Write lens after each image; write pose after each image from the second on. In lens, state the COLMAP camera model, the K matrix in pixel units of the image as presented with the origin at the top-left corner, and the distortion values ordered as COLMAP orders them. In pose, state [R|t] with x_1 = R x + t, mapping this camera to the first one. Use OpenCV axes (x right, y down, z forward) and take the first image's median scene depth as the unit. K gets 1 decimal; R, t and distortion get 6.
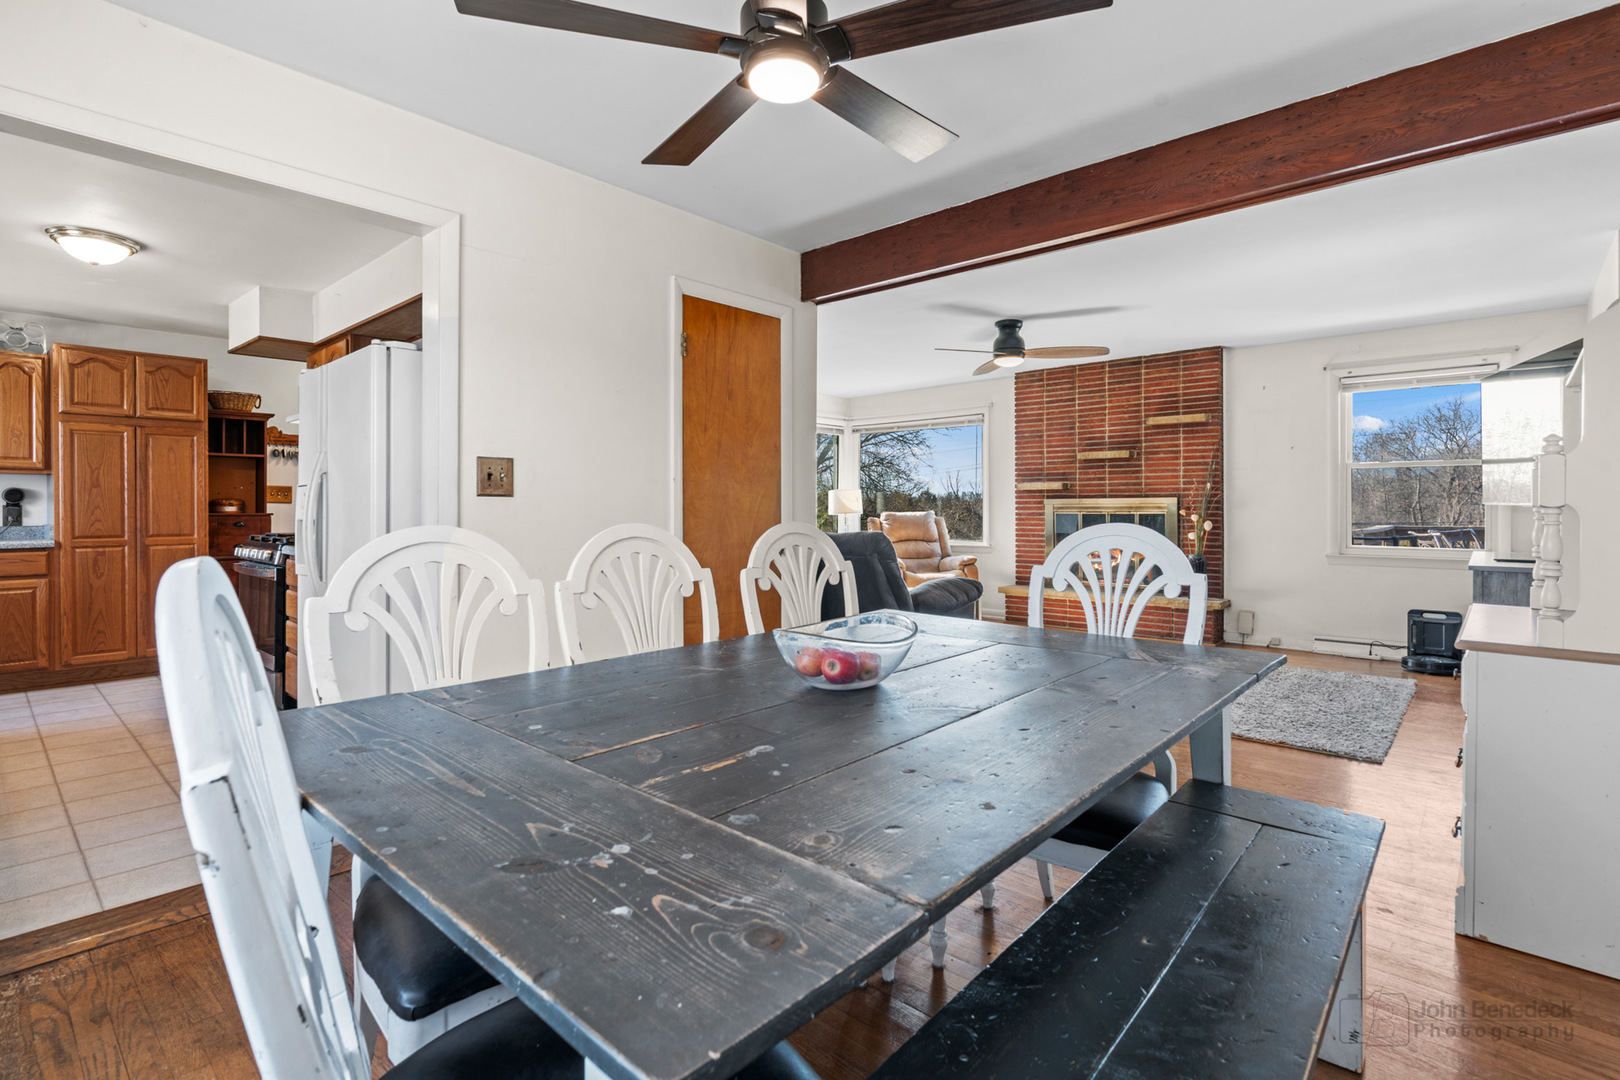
lens RADIAL K [[775.9, 0, 820.0], [0, 775.9, 507.8], [0, 0, 1]] dist [-0.002203, -0.000669]
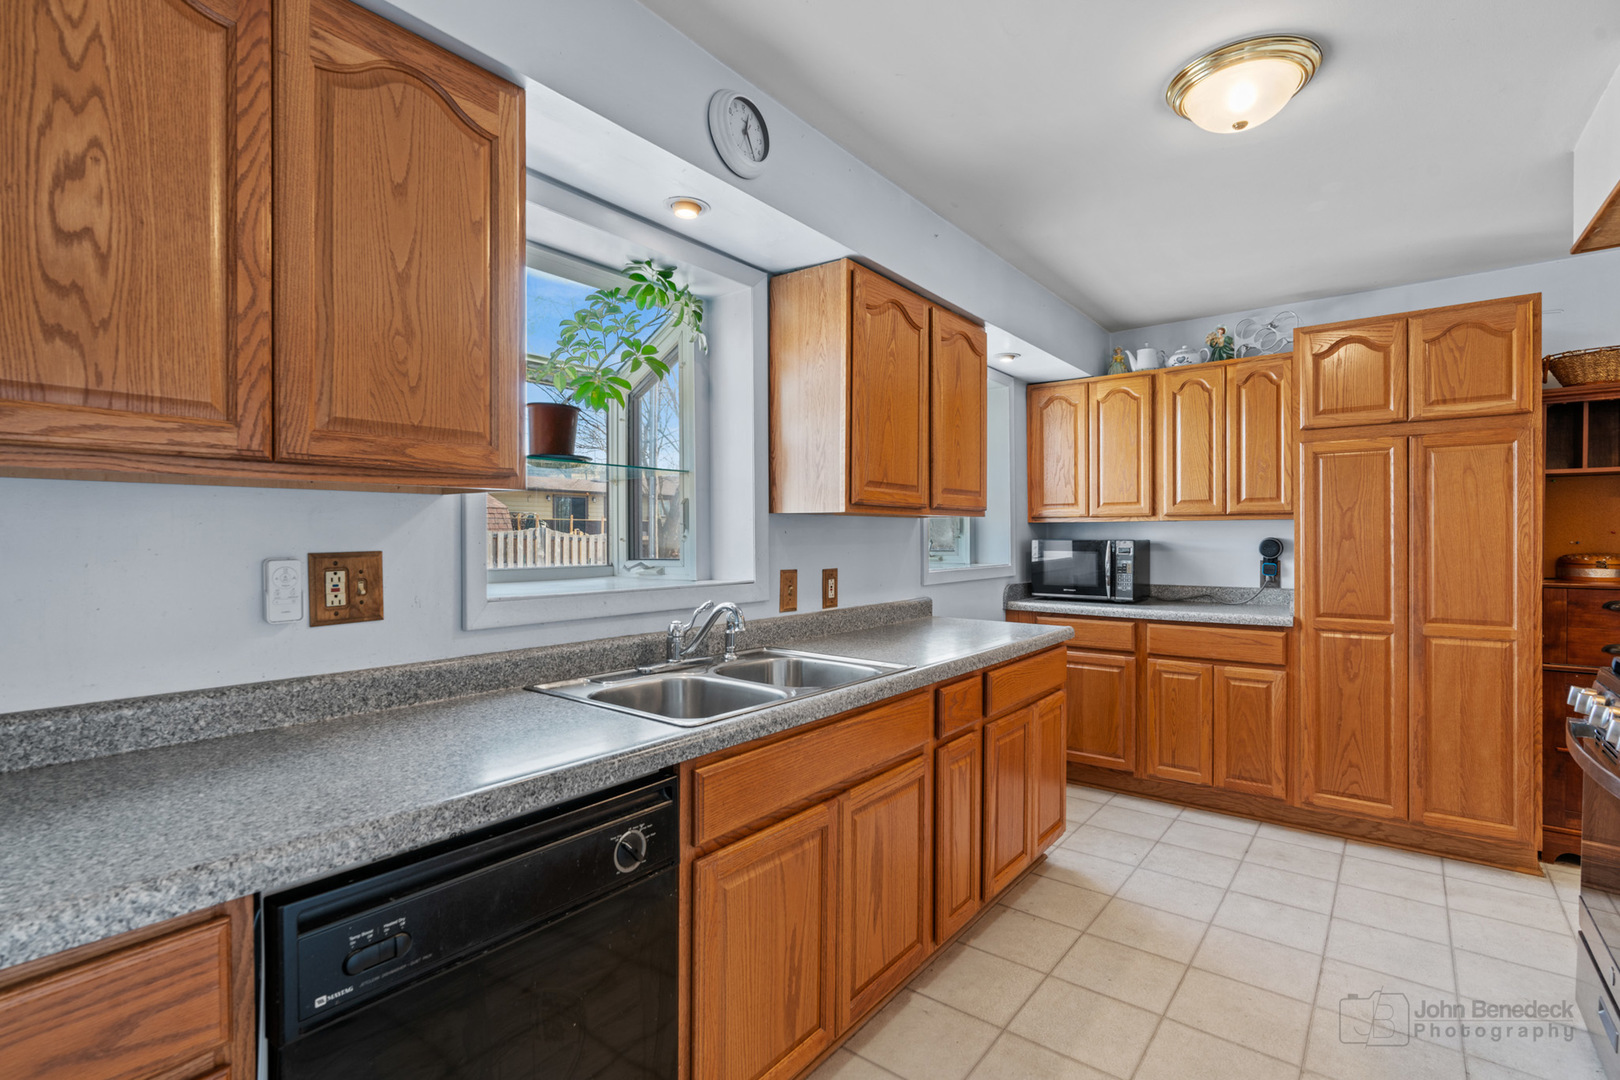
lens RADIAL K [[760.9, 0, 810.0], [0, 760.9, 540.0], [0, 0, 1]] dist [-0.000682, -0.000012]
pose [[0.074625, 0.008560, -0.997175, -0.338162], [0.003721, 0.999954, 0.008863, -0.032562], [0.997205, -0.004372, 0.074590, 0.505832]]
